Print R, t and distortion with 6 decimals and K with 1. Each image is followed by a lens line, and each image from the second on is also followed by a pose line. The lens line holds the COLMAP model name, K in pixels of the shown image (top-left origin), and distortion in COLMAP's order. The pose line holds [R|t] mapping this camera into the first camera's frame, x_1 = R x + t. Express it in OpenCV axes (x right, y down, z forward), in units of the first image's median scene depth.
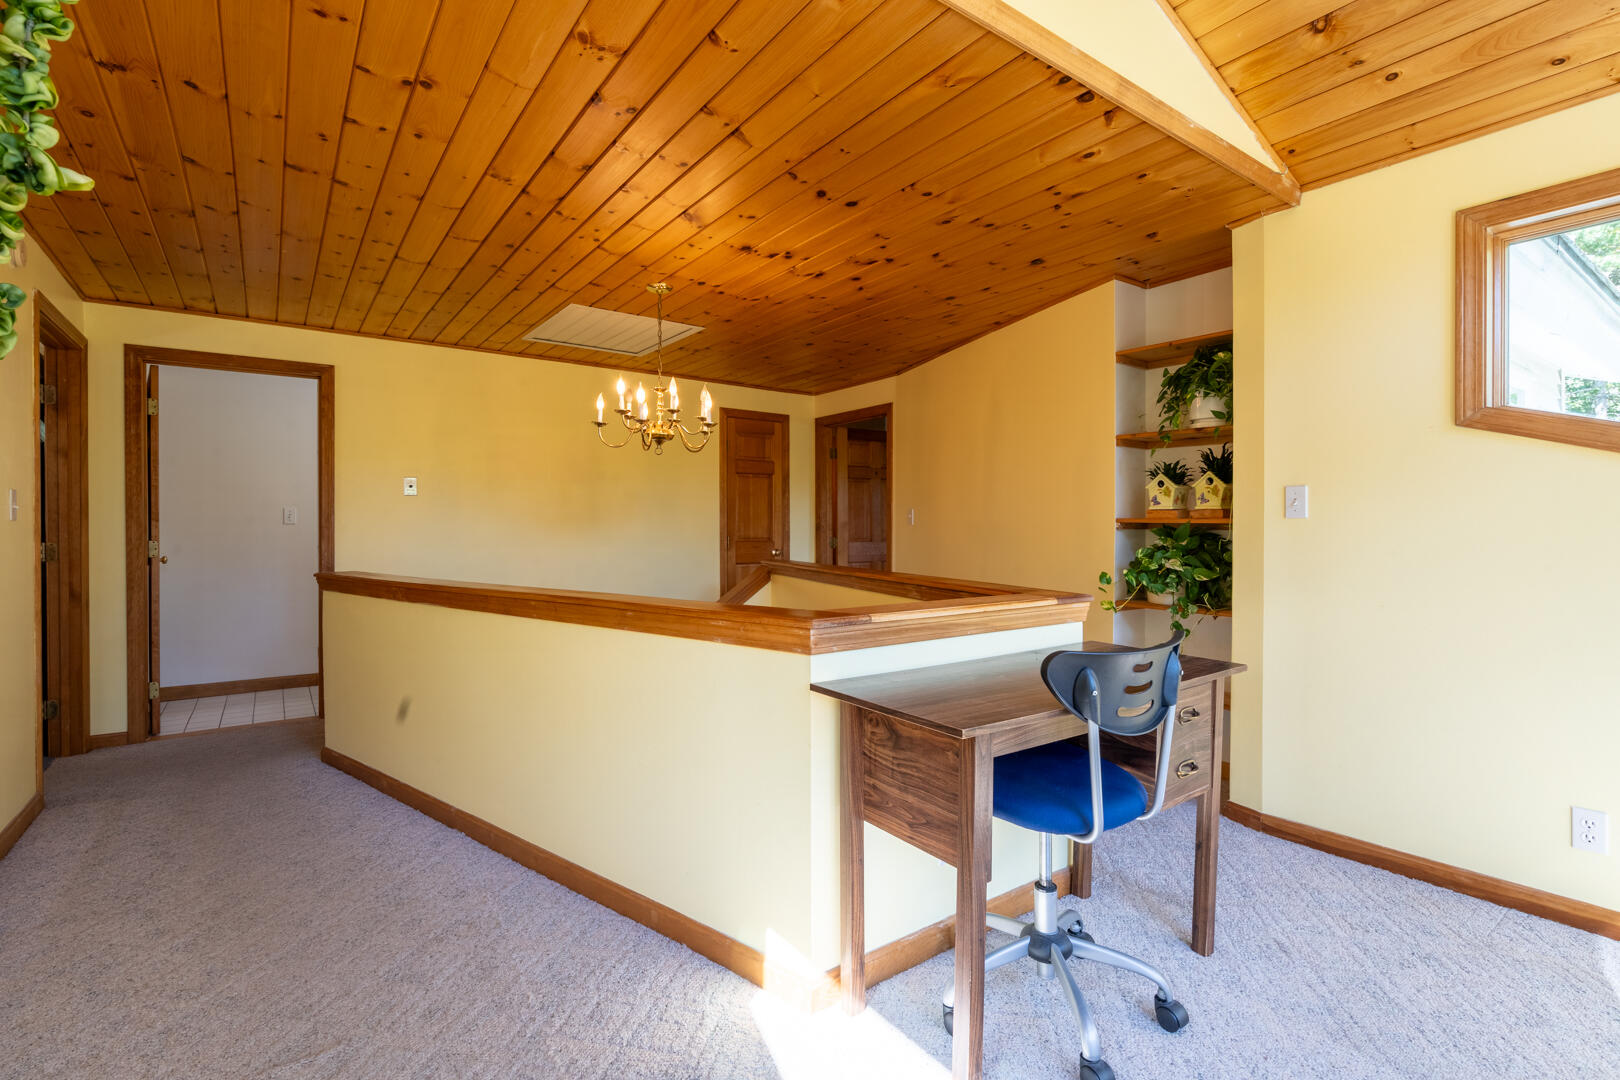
lens RADIAL K [[738.9, 0, 817.1], [0, 738.9, 534.8], [0, 0, 1]] dist [-0.000435, -0.000062]
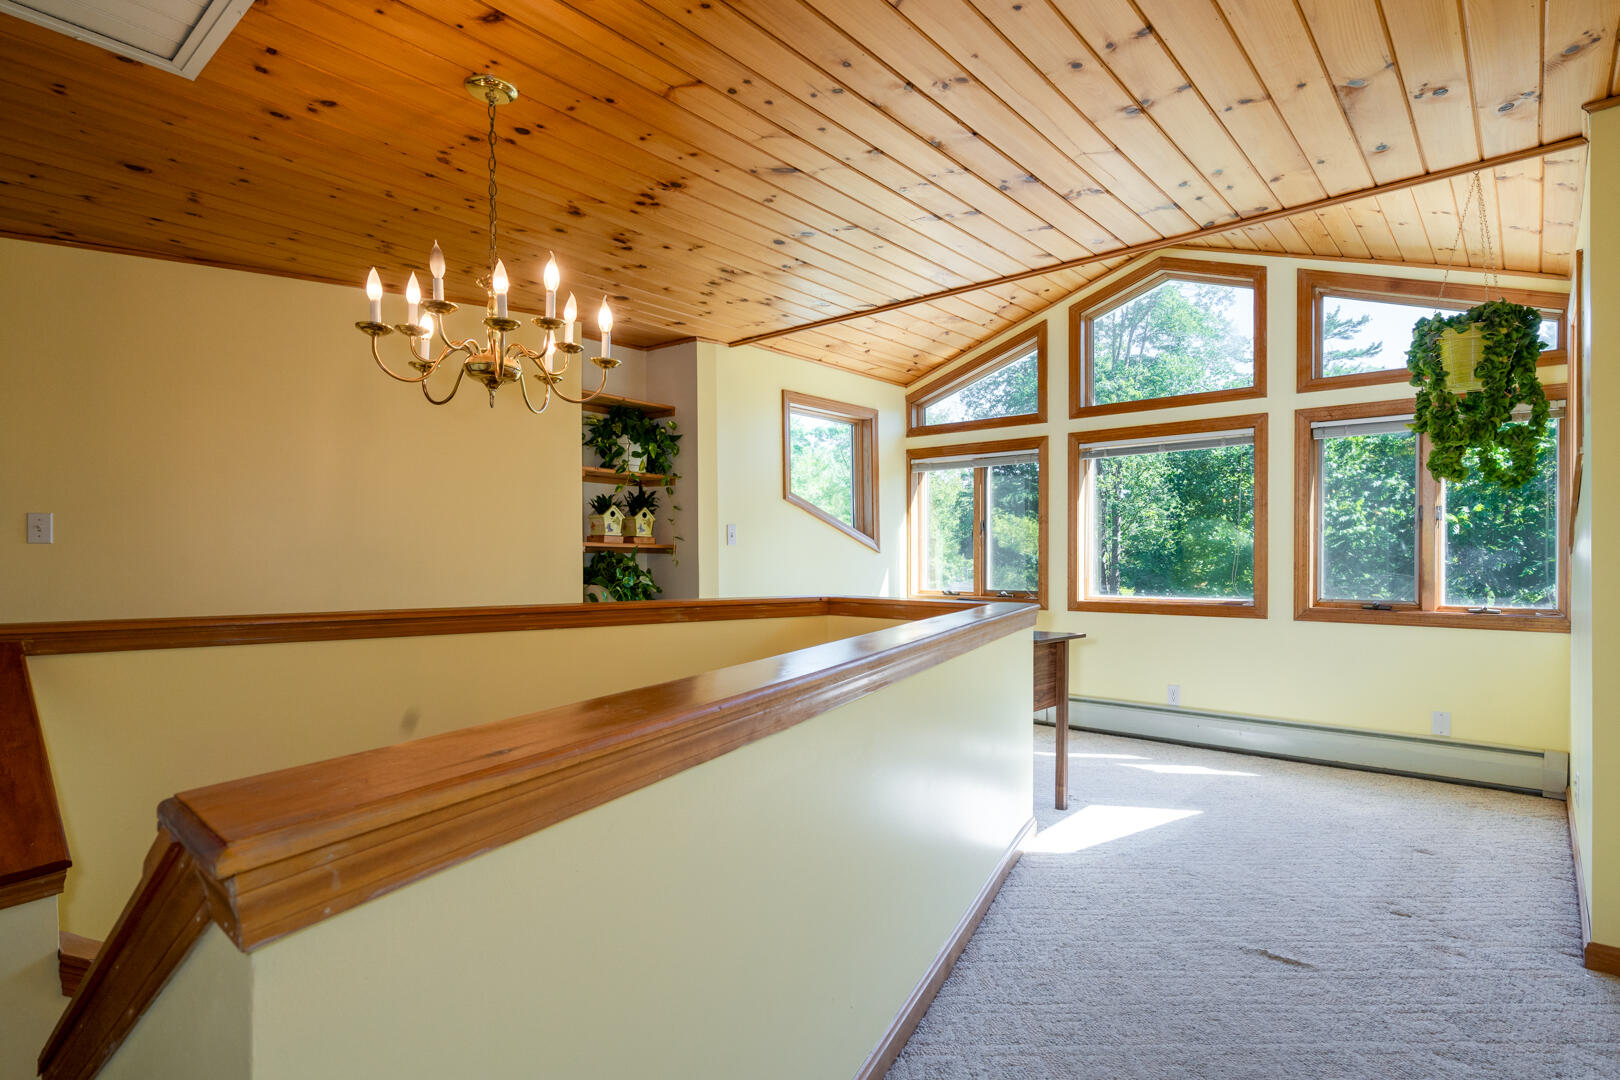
lens RADIAL K [[837.0, 0, 816.5], [0, 837.0, 546.1], [0, 0, 1]] dist [-0.002631, -0.000187]
pose [[-0.232495, 0.003909, 0.972590, -1.117670], [0.010144, 0.999947, -0.001594, -0.015637], [-0.972545, 0.009495, -0.232522, 1.231764]]
